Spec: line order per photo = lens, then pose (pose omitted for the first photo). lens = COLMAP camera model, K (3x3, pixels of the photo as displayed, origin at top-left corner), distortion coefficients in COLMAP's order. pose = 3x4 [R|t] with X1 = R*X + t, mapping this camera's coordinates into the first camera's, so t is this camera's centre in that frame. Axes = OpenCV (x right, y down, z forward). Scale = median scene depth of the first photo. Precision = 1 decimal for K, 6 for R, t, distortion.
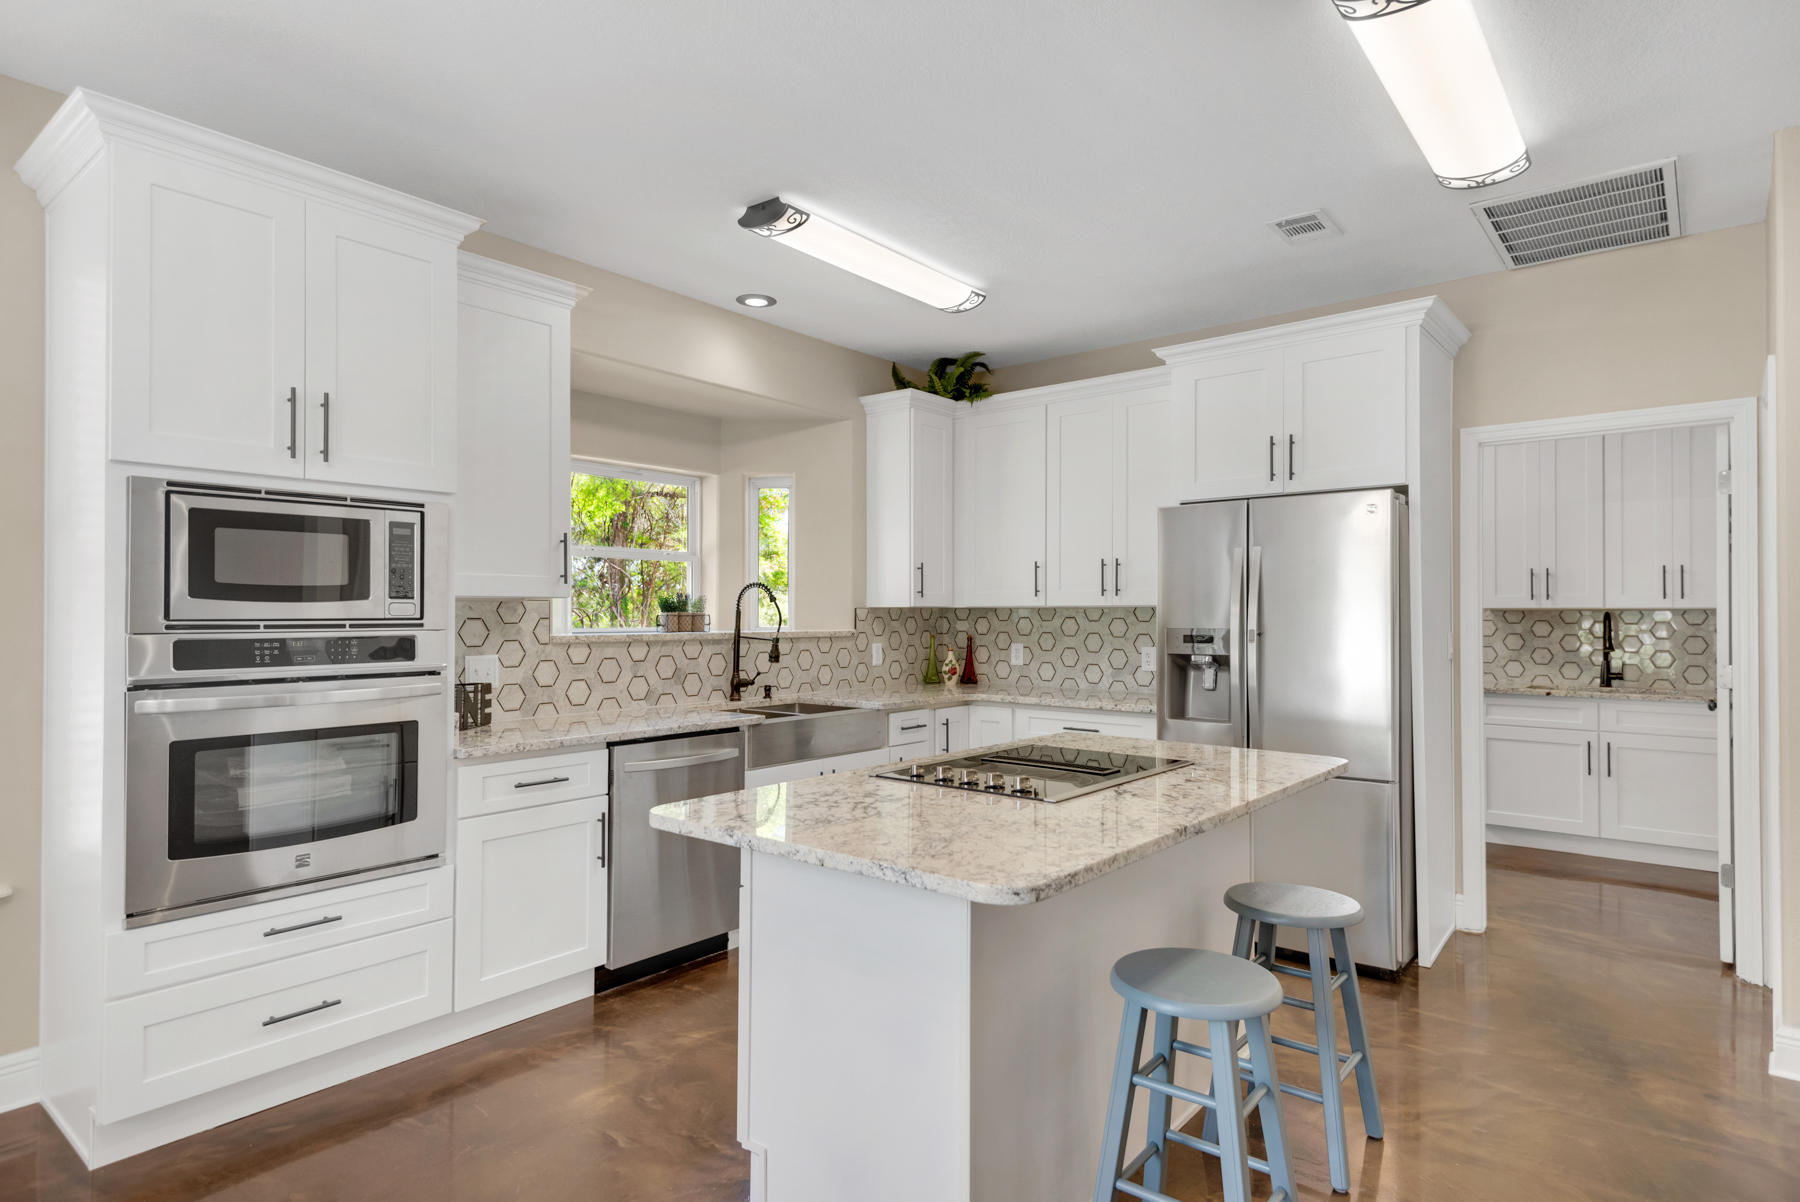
lens RADIAL K [[979.1, 0, 899.5], [0, 979.1, 609.8], [0, 0, 1]] dist [0.021160, -0.006832]
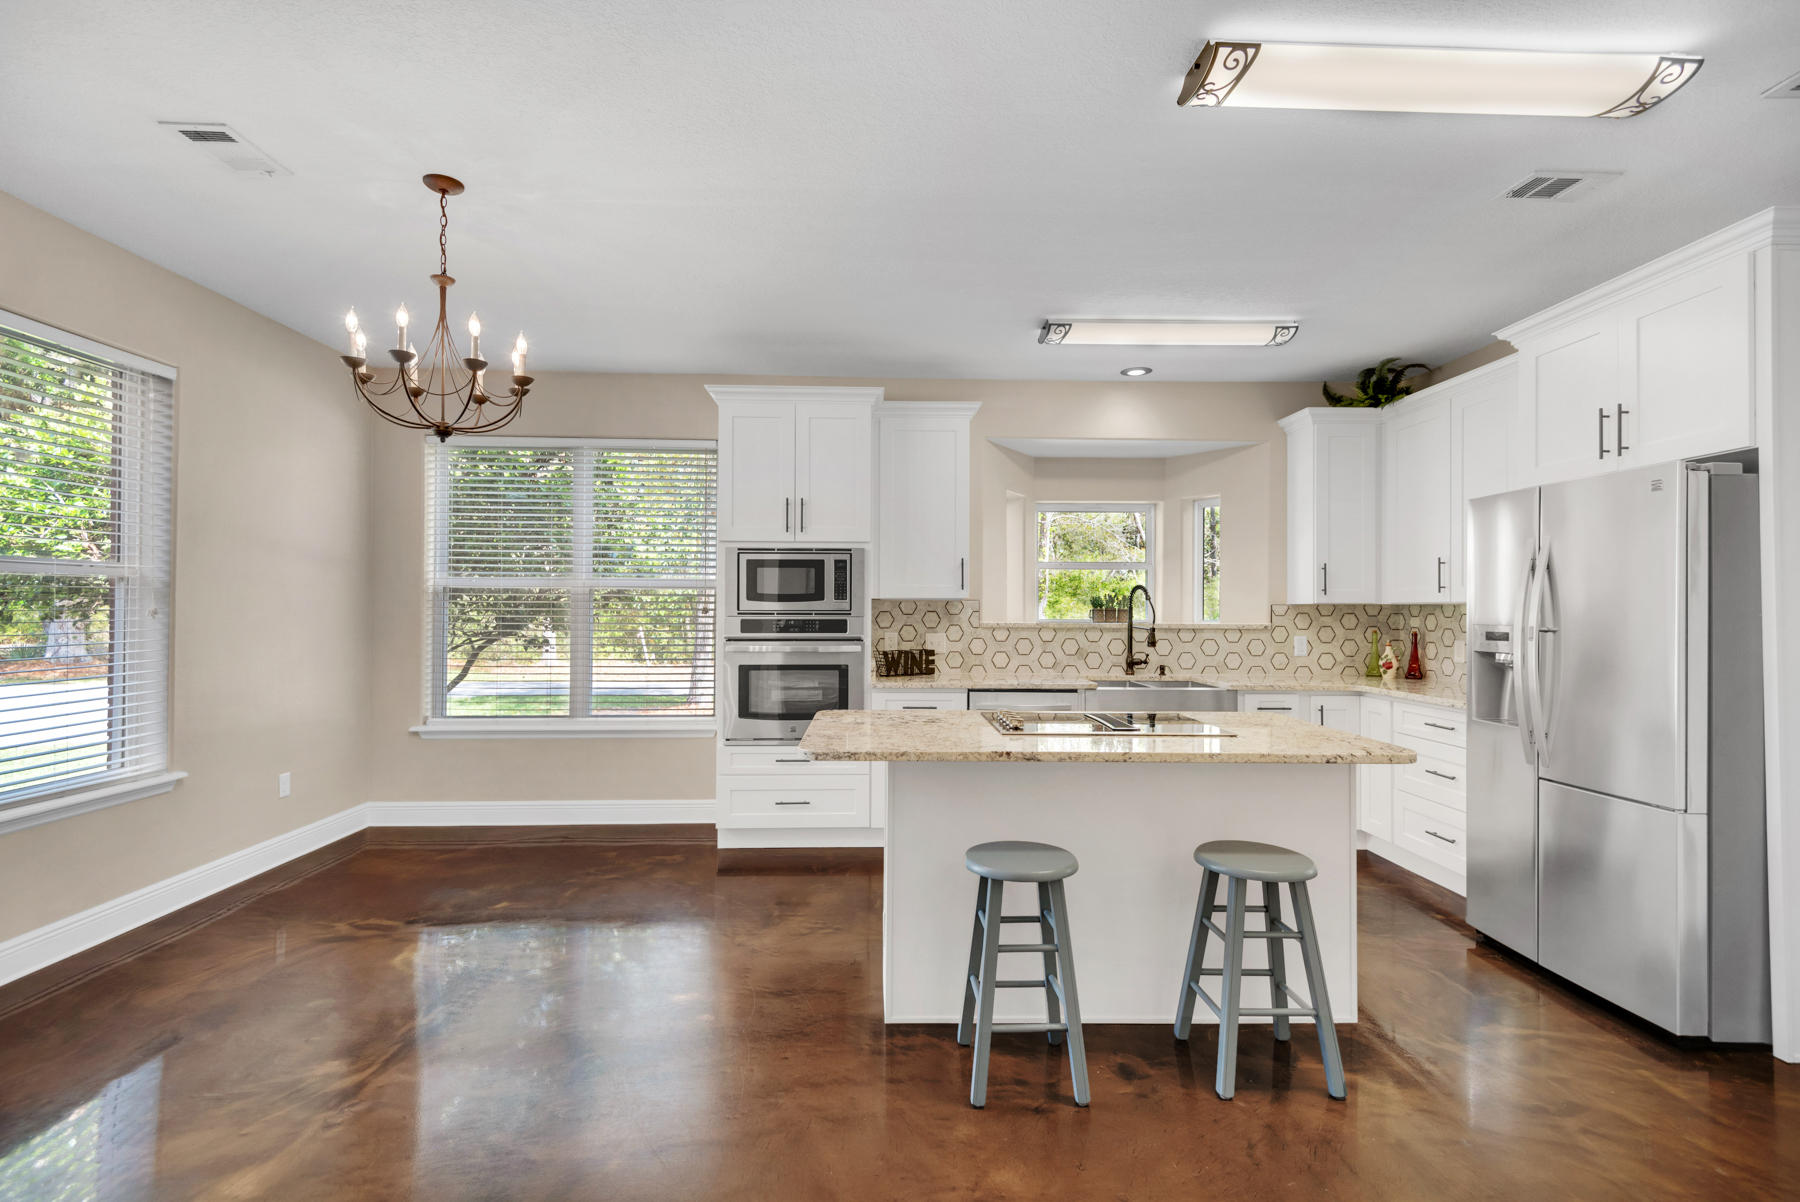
lens RADIAL K [[814.1, 0, 888.3], [0, 814.1, 599.2], [0, 0, 1]] dist [0.025187, -0.009081]
pose [[0.640796, -0.007977, -0.767670, 0.464991], [-0.000401, 0.999942, -0.010725, 0.002508], [0.767711, 0.007180, 0.640756, 0.041969]]
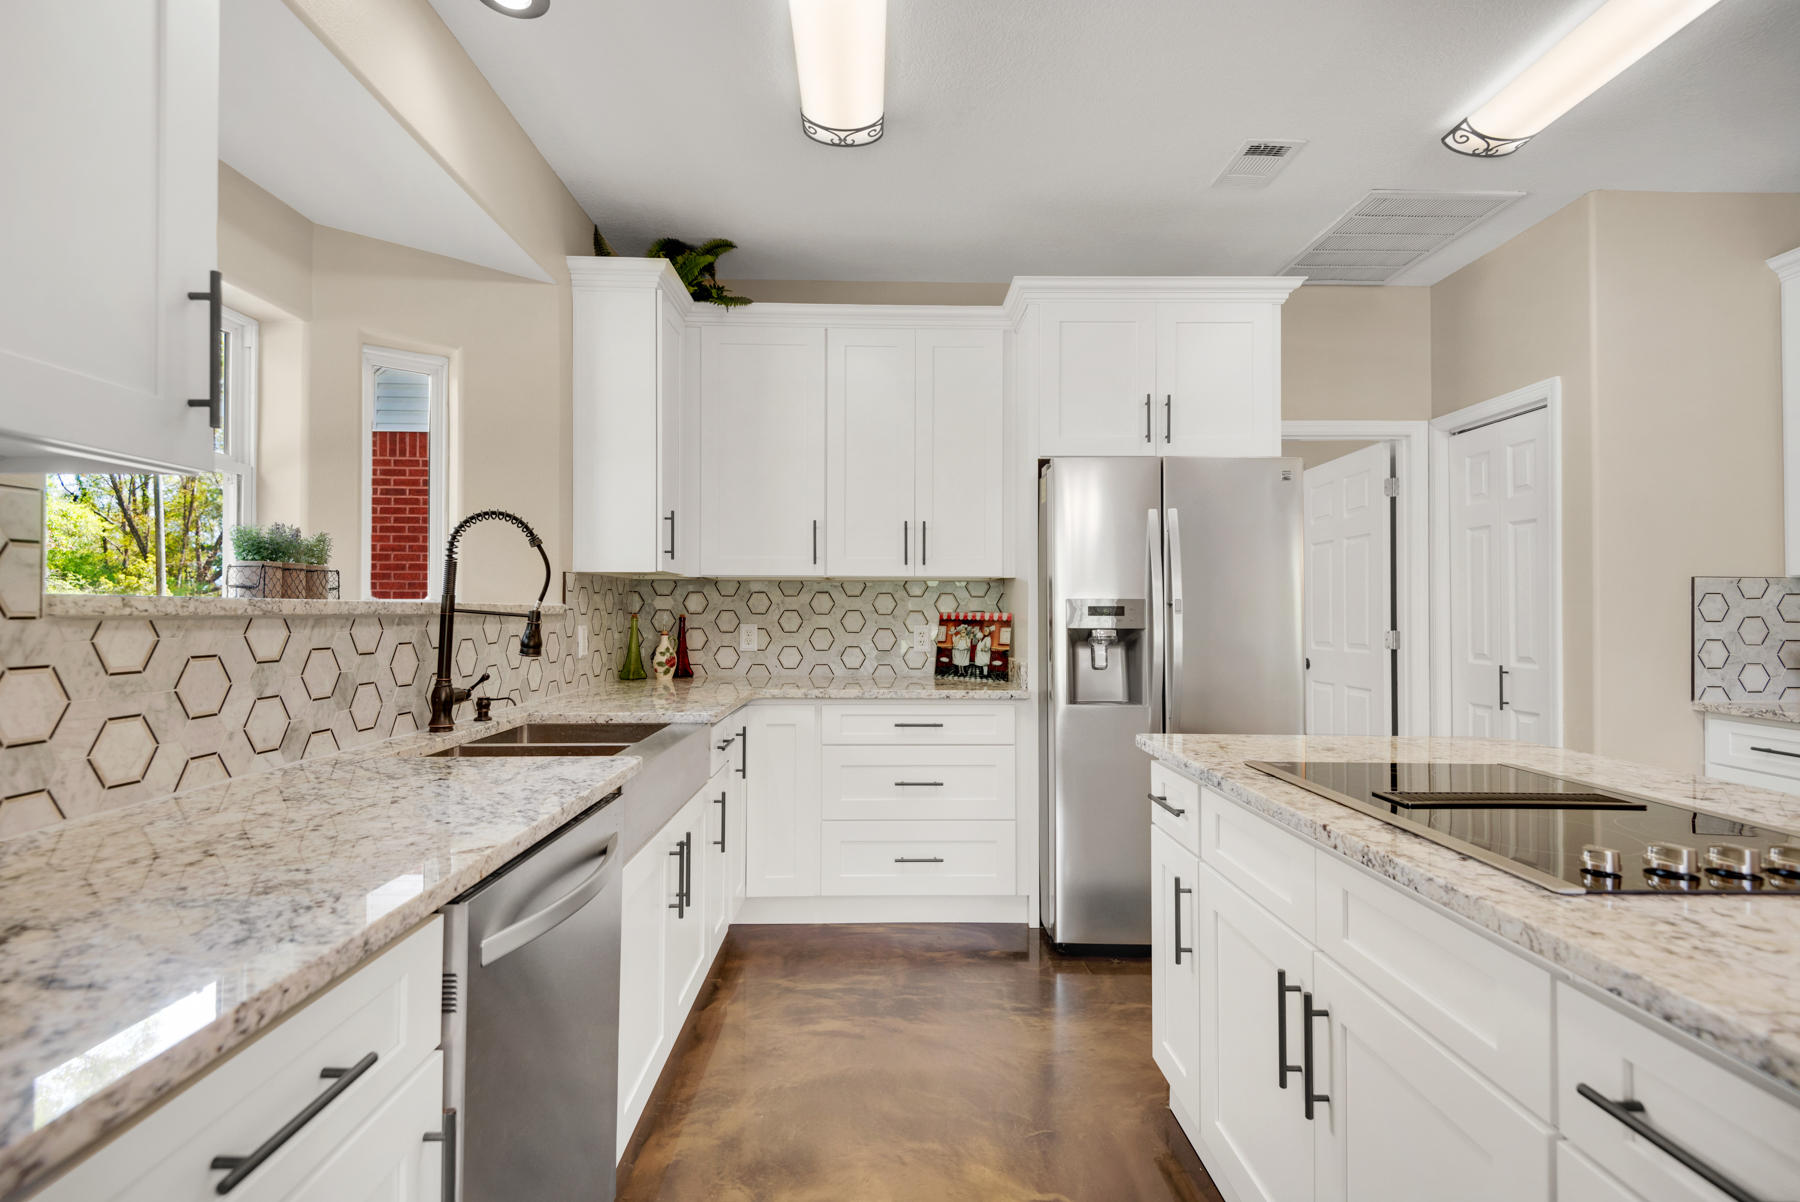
lens RADIAL K [[814.1, 0, 903.2], [0, 814.1, 602.7], [0, 0, 1]] dist [0.025187, -0.009081]
pose [[0.757727, 0.009427, 0.652504, -0.265995], [-0.006411, 0.999955, -0.007003, 0.024751], [-0.652540, 0.001123, 0.757753, 0.494163]]
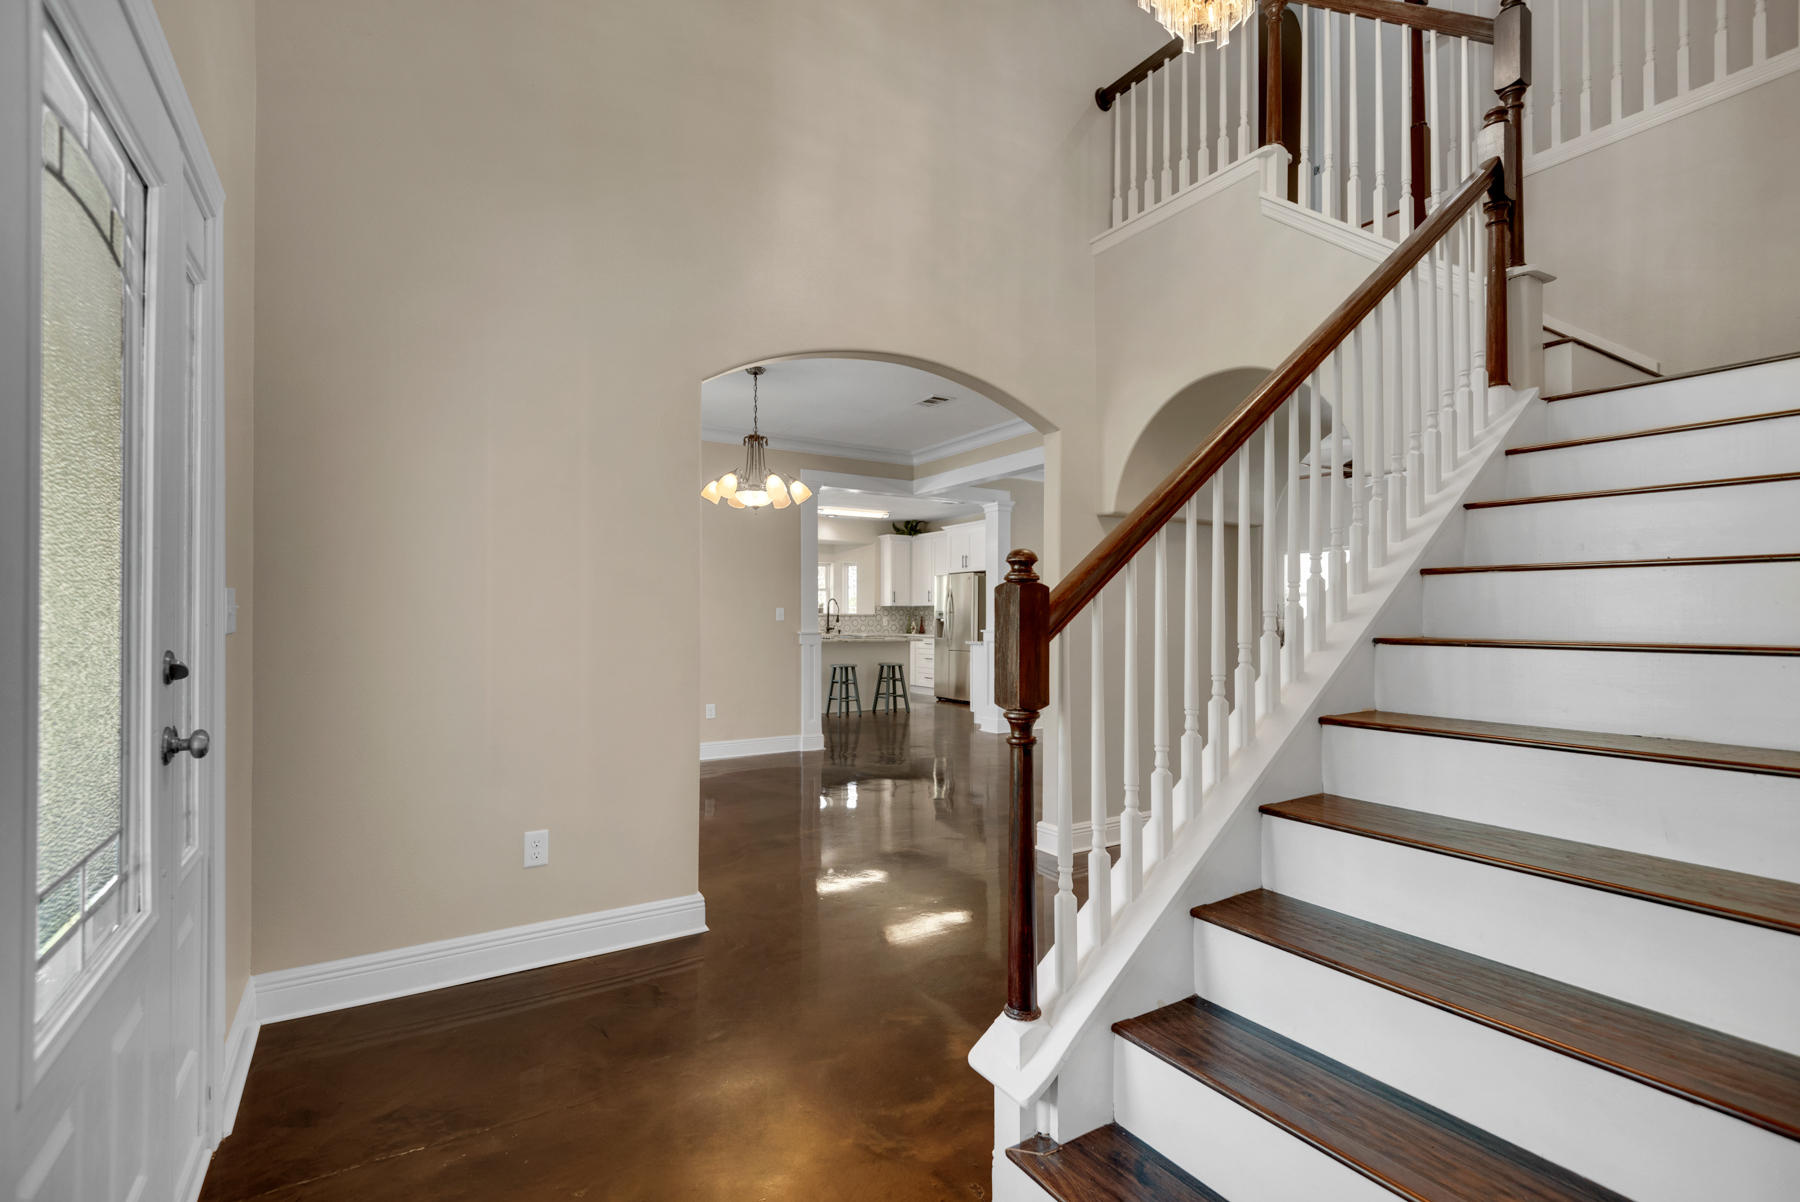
lens RADIAL K [[814.1, 0, 901.5], [0, 814.1, 602.2], [0, 0, 1]] dist [0.025187, -0.009081]
pose [[0.947168, -0.005534, -0.320691, 0.953484], [0.000802, 0.999889, -0.014888, 0.026255], [0.320738, 0.013844, 0.947067, -1.540735]]
